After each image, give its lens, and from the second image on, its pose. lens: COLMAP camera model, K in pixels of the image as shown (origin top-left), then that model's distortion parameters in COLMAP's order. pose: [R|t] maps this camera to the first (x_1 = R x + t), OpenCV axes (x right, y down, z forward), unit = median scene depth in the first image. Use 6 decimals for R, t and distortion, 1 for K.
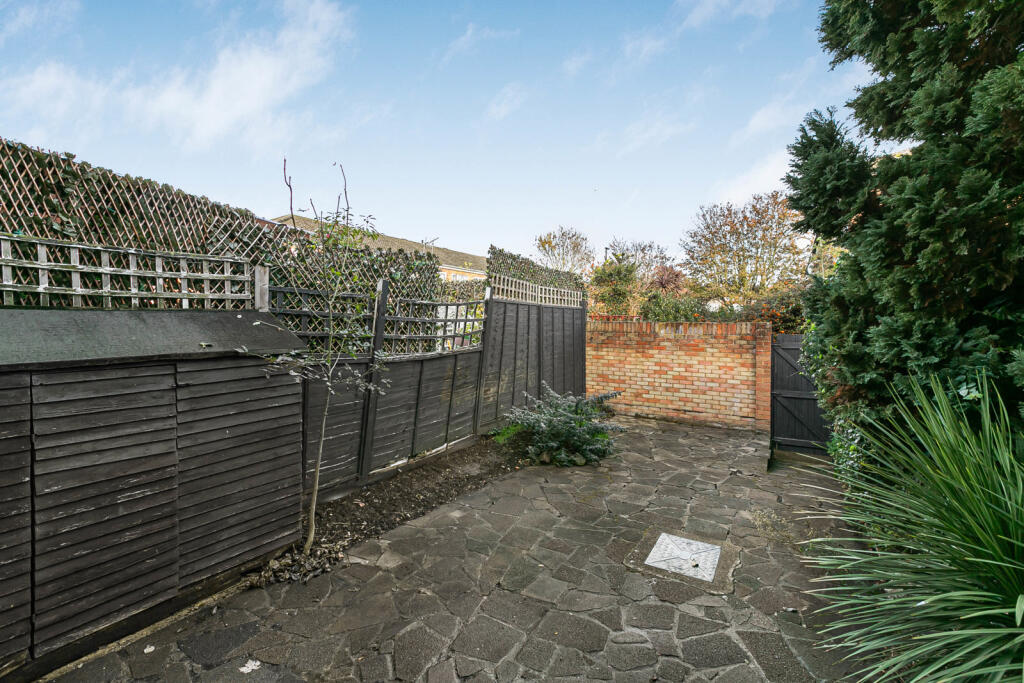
lens RADIAL K [[464.0, 0, 512.9], [0, 464.0, 330.8], [0, 0, 1]] dist [0.008001, 0.000099]
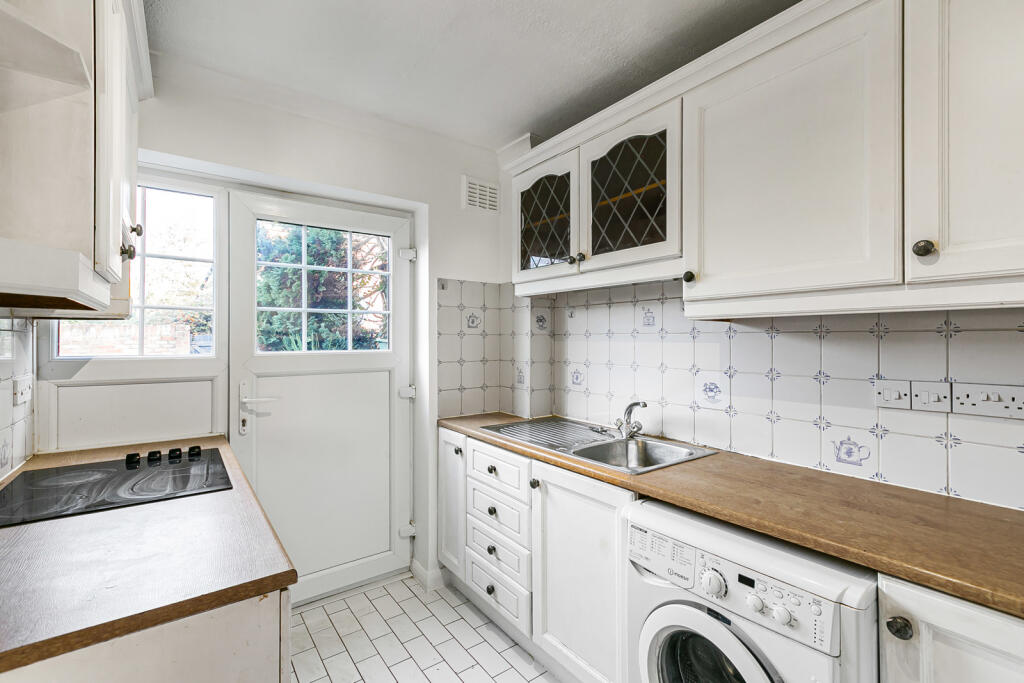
lens RADIAL K [[464.0, 0, 511.9], [0, 464.0, 338.5], [0, 0, 1]] dist [0.008001, 0.000099]
pose [[0.396933, 0.005654, 0.917830, -0.815578], [0.012111, 0.999862, -0.011397, 0.141722], [-0.917767, 0.015640, 0.396810, -0.915024]]
